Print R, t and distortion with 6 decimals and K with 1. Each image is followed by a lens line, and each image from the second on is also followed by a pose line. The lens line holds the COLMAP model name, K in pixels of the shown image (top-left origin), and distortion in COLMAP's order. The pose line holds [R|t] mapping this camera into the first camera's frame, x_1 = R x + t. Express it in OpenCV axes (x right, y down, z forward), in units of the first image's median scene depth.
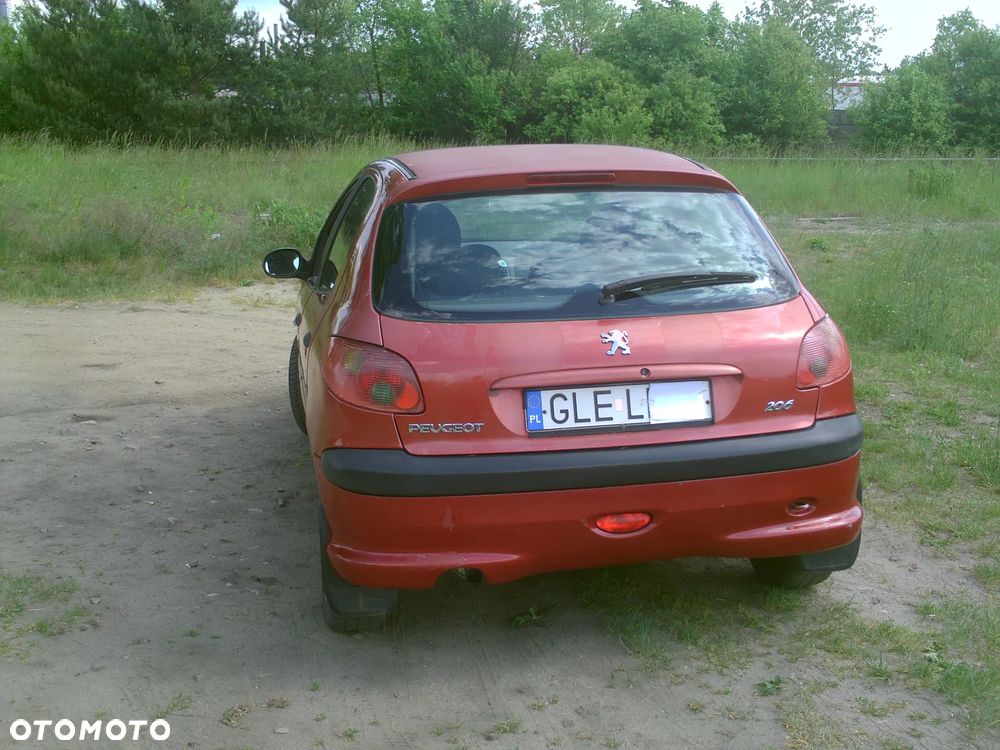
lens RADIAL K [[1297.7, 0, 520.0], [0, 1297.7, 375.8], [0, 0, 1]] dist [-0.196856, 0.611182]
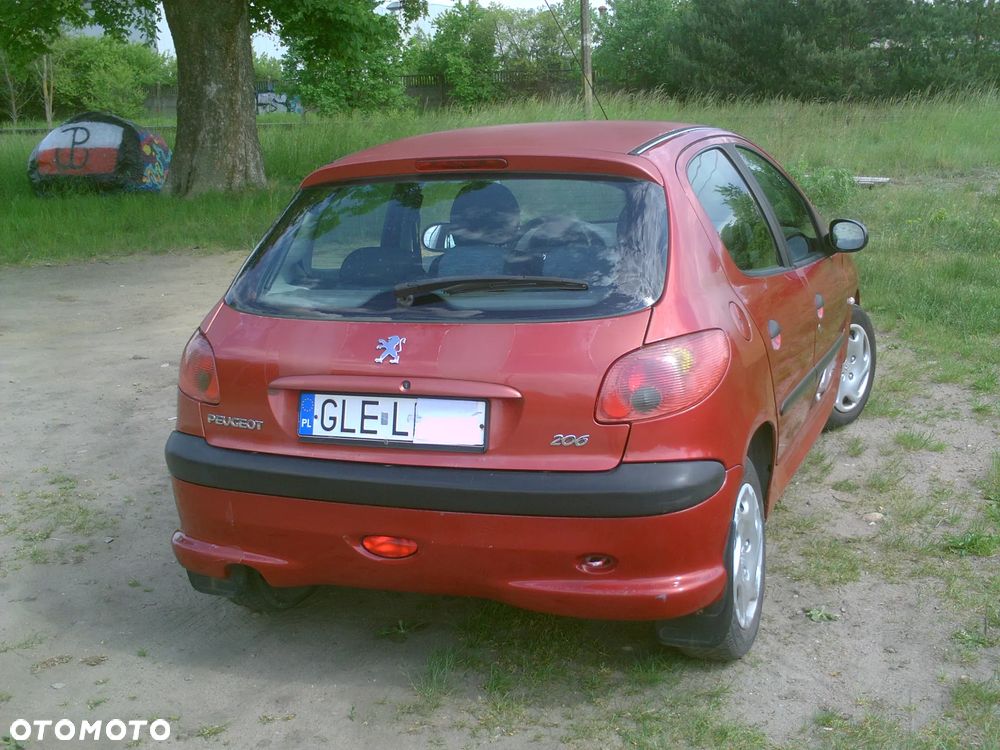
lens RADIAL K [[1315.5, 0, 510.4], [0, 1315.5, 373.2], [0, 0, 1]] dist [-0.205165, 0.631078]
pose [[0.847881, 0.092688, -0.522022, 0.601197], [-0.075362, 0.995672, 0.054383, -0.062965], [0.524804, -0.006770, 0.851196, 0.246140]]
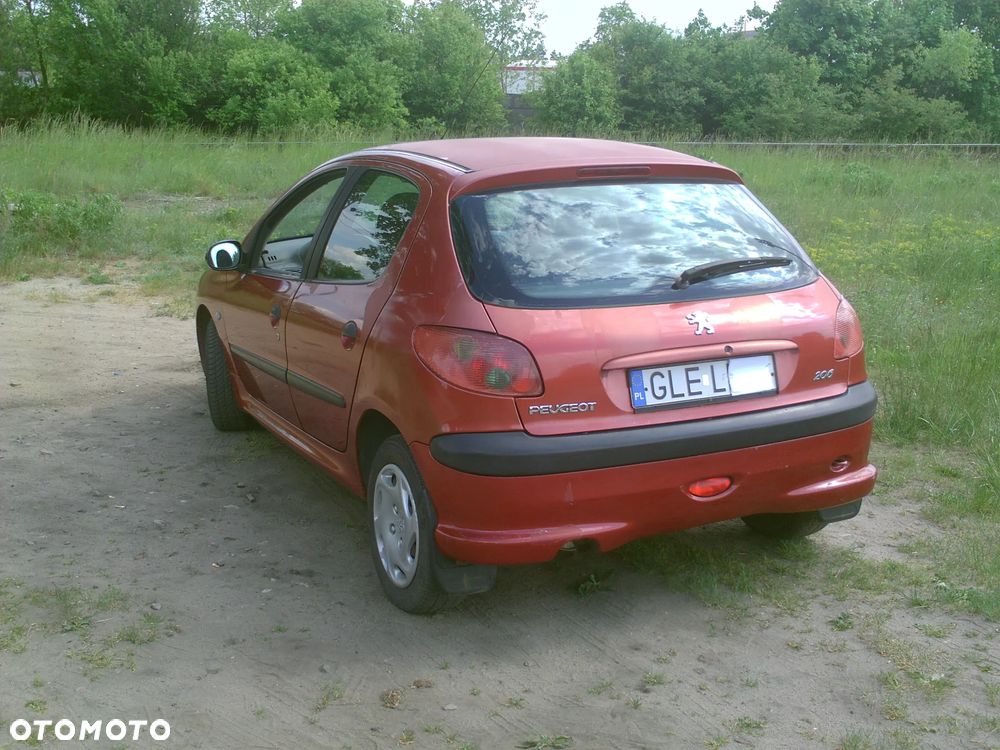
lens RADIAL K [[1297.7, 0, 520.0], [0, 1297.7, 375.8], [0, 0, 1]] dist [-0.196856, 0.611182]
pose [[0.963126, -0.043638, 0.265489, -0.349080], [0.040023, 0.999018, 0.019011, -0.007804], [-0.266057, -0.007685, 0.963927, -0.014385]]
